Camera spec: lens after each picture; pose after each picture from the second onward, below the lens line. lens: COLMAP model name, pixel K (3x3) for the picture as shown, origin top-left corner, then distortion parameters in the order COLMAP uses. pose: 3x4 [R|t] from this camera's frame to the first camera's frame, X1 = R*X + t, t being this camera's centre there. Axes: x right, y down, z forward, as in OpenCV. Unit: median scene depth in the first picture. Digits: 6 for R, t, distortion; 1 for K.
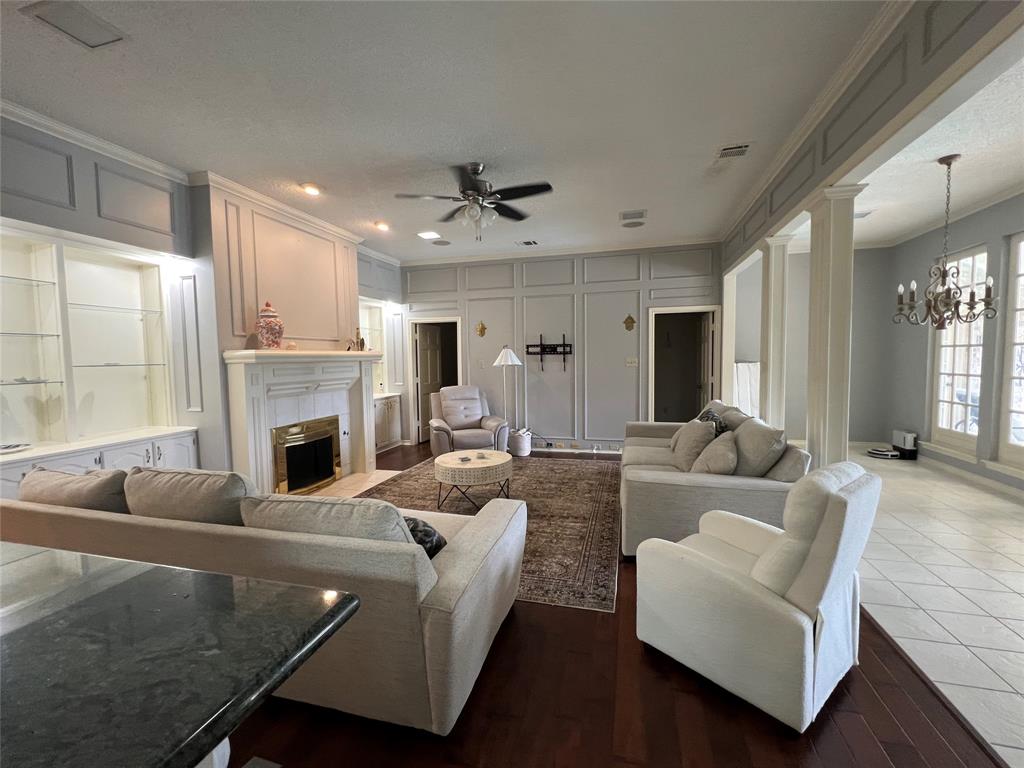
lens RADIAL K [[434.8, 0, 512.0], [0, 434.8, 384.0], [0, 0, 1]] dist [-0.001010, 0.000097]
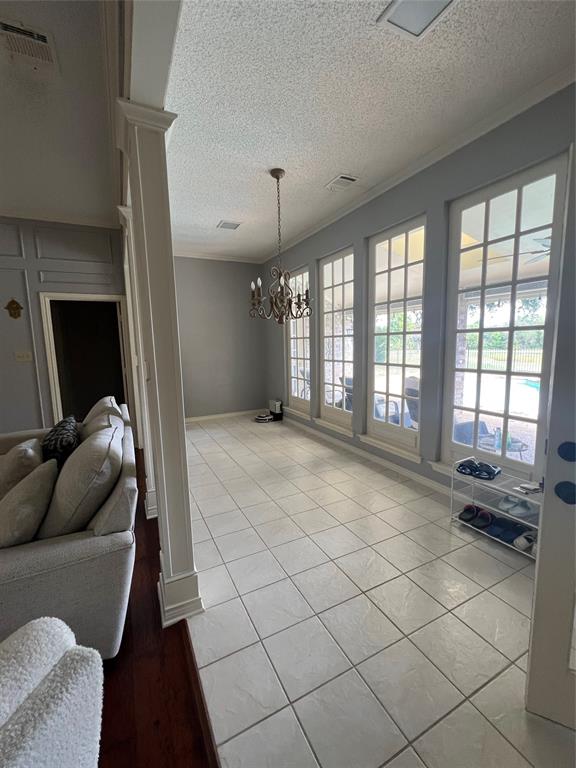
lens RADIAL K [[326.1, 0, 288.0], [0, 326.1, 384.0], [0, 0, 1]] dist [-0.001010, 0.000097]
pose [[0.740109, -0.088126, 0.666688, 0.299383], [0.054016, 0.995964, 0.071686, -0.018645], [-0.670314, -0.017044, 0.741882, 0.247407]]
